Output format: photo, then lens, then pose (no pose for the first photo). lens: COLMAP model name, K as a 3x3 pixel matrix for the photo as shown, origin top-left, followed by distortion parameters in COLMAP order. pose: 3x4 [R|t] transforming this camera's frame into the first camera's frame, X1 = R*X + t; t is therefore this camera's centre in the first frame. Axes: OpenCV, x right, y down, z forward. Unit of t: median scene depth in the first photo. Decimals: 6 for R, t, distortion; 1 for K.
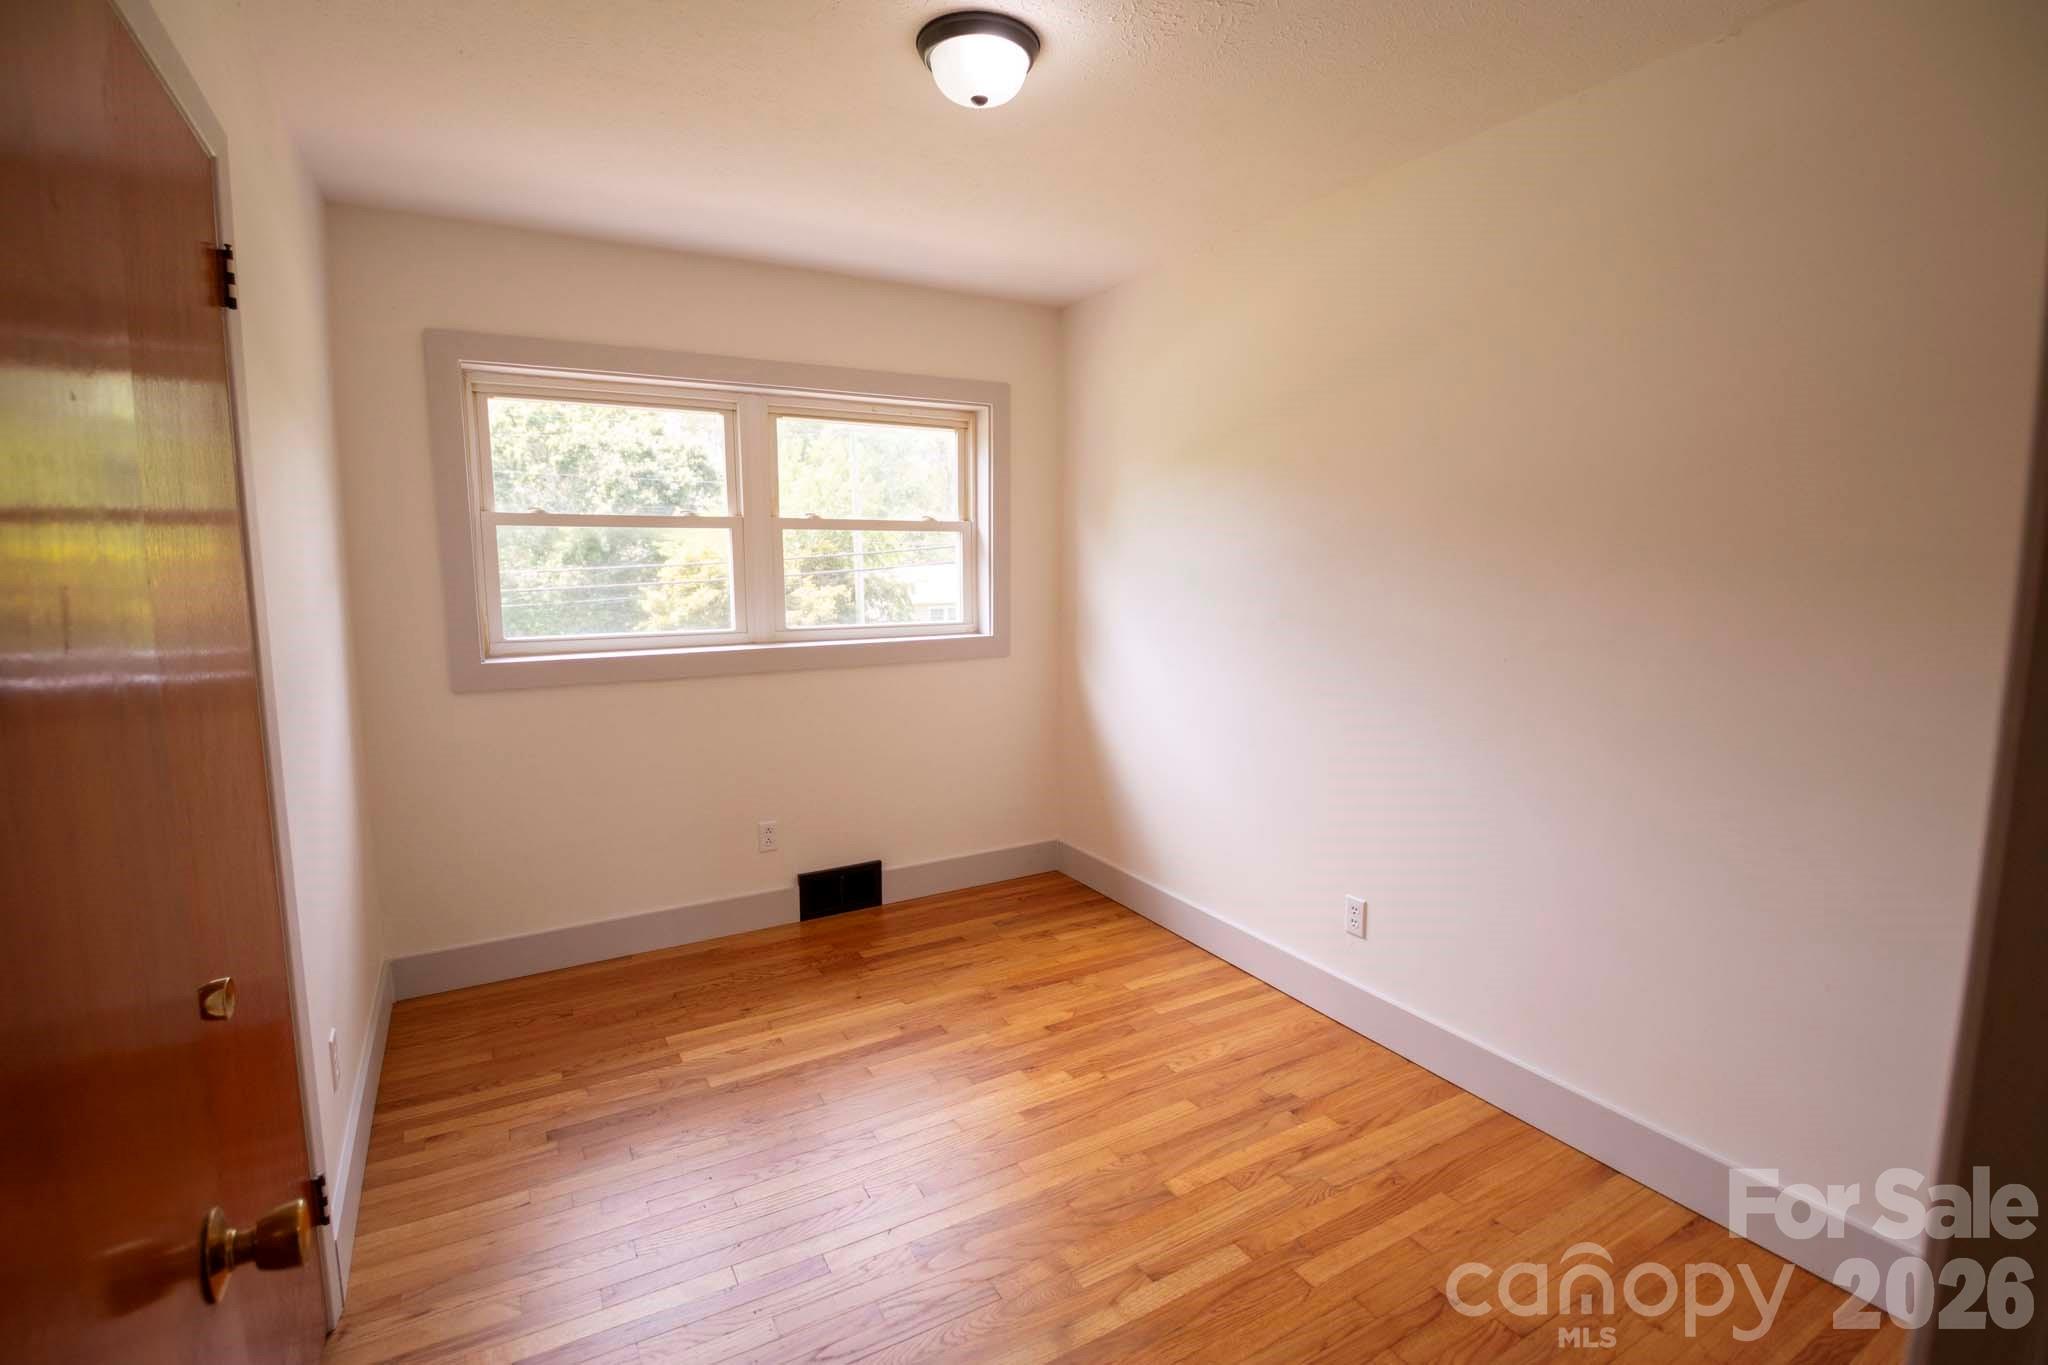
lens RADIAL K [[952.2, 0, 1015.8], [0, 952.2, 671.3], [0, 0, 1]] dist [0.011294, -0.029469]
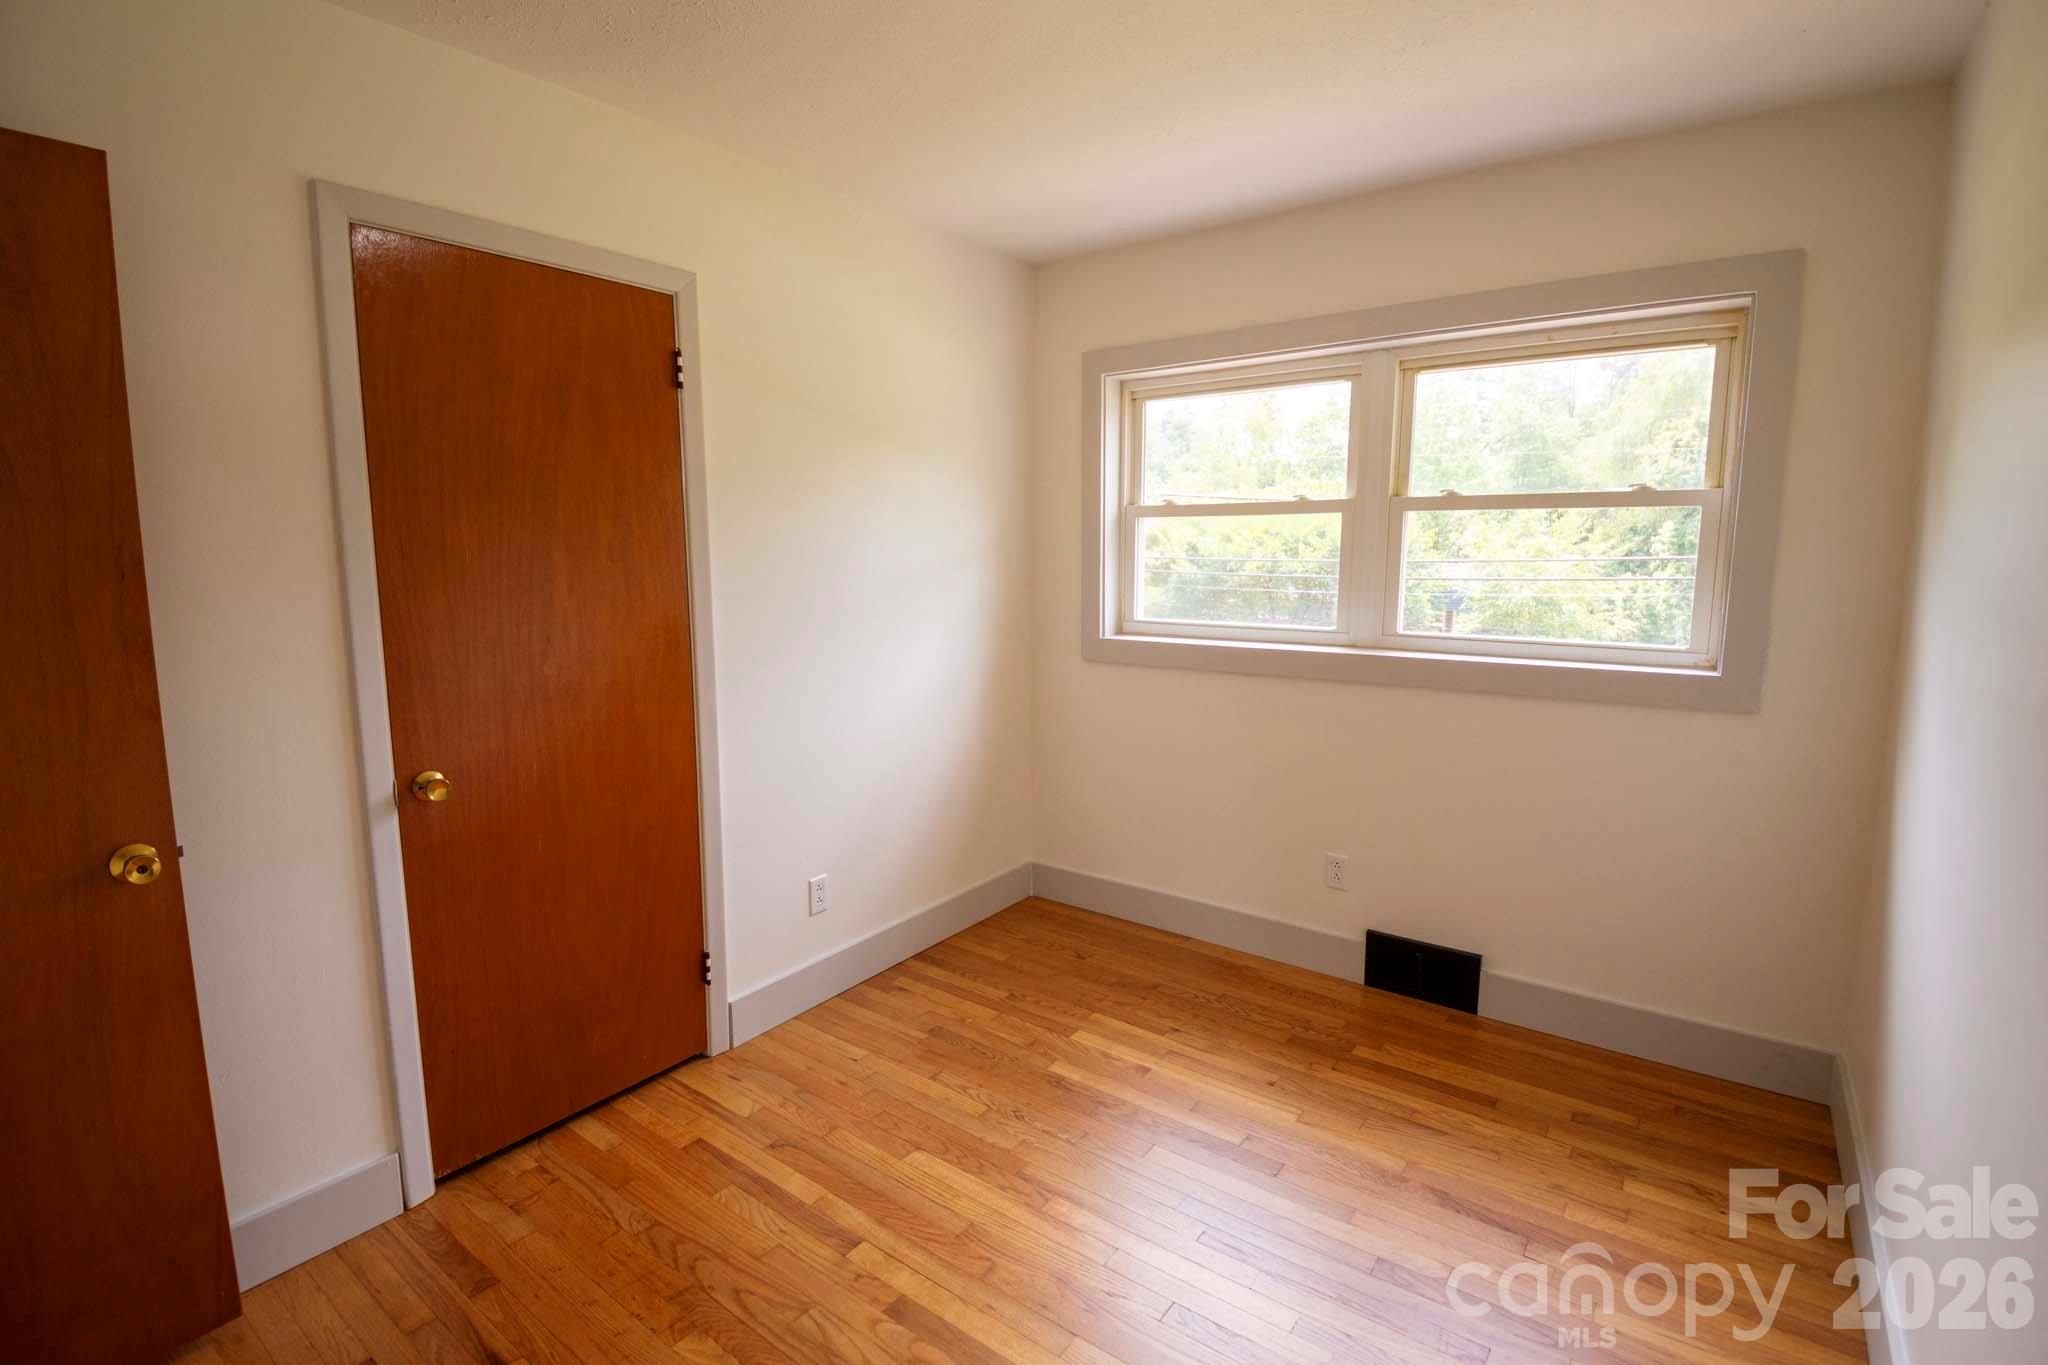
lens RADIAL K [[954.3, 0, 1022.8], [0, 954.3, 668.4], [0, 0, 1]] dist [0.064956, -0.075650]
pose [[0.401246, 0.122953, -0.907681, 0.404214], [-0.109033, 0.990315, 0.085948, -0.053202], [0.909458, 0.064481, 0.410766, 0.385853]]
